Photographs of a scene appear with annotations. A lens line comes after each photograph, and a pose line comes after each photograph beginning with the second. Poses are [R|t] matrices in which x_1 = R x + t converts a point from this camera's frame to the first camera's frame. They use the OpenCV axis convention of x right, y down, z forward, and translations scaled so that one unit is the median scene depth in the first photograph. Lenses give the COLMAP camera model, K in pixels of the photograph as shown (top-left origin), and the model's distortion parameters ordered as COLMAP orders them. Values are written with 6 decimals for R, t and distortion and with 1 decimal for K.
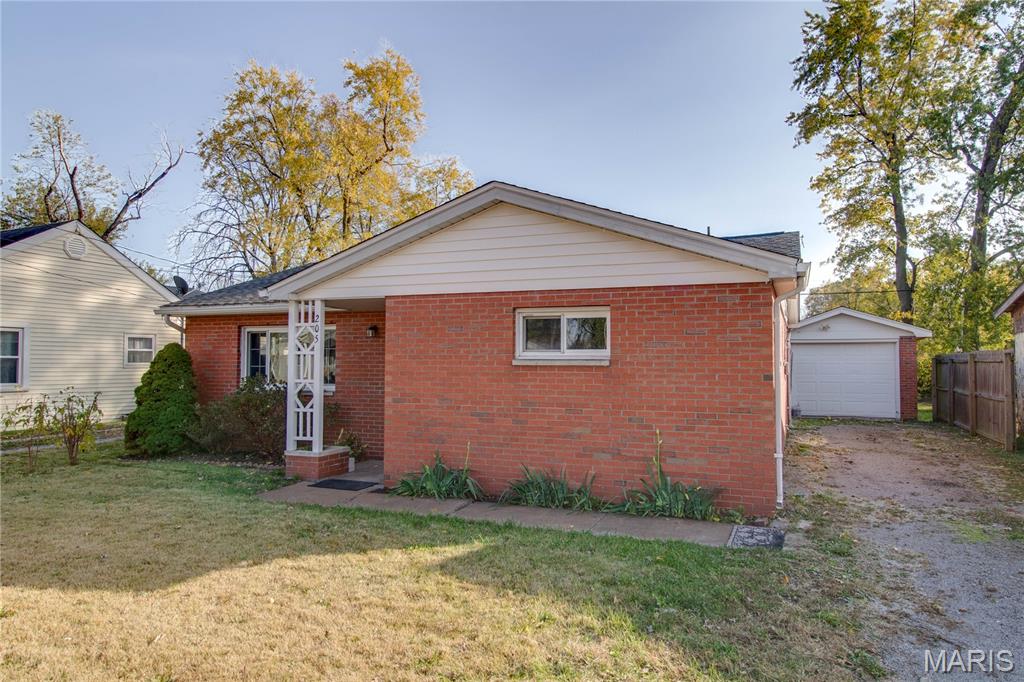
lens RADIAL K [[668.0, 0, 512.0], [0, 668.0, 341.0], [0, 0, 1]] dist [0.001156, -0.000002]
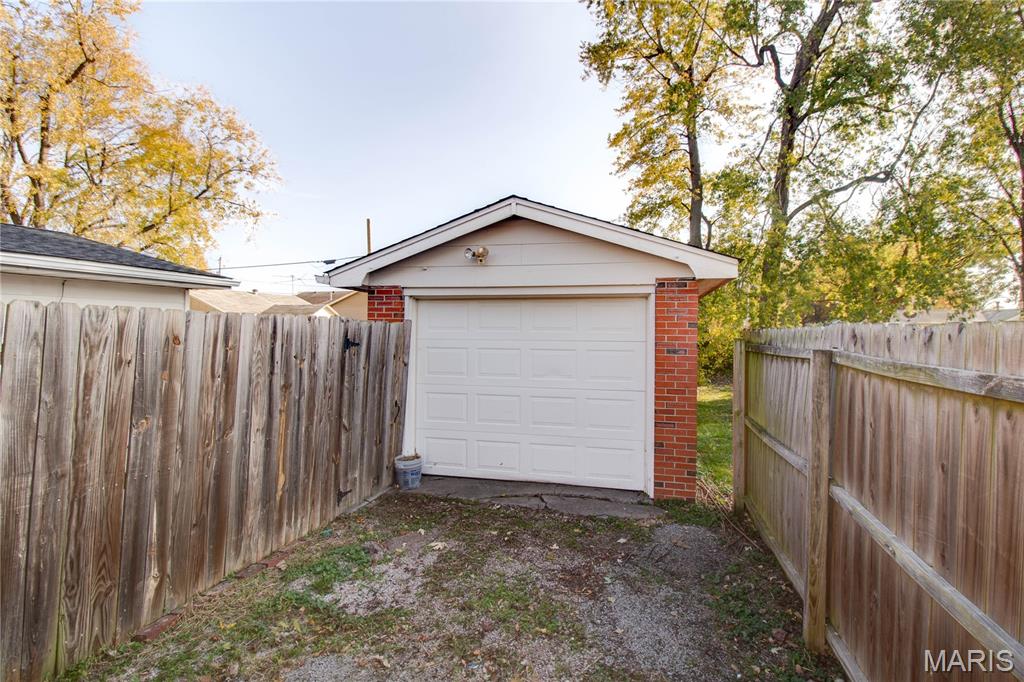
lens RADIAL K [[494.8, 0, 519.4], [0, 494.8, 335.0], [0, 0, 1]] dist [0.000139, -0.000410]
pose [[0.985452, 0.000047, 0.169953, 0.245773], [-0.006558, 0.999266, 0.037746, 0.007847], [-0.169826, -0.038311, 0.984729, 0.397109]]
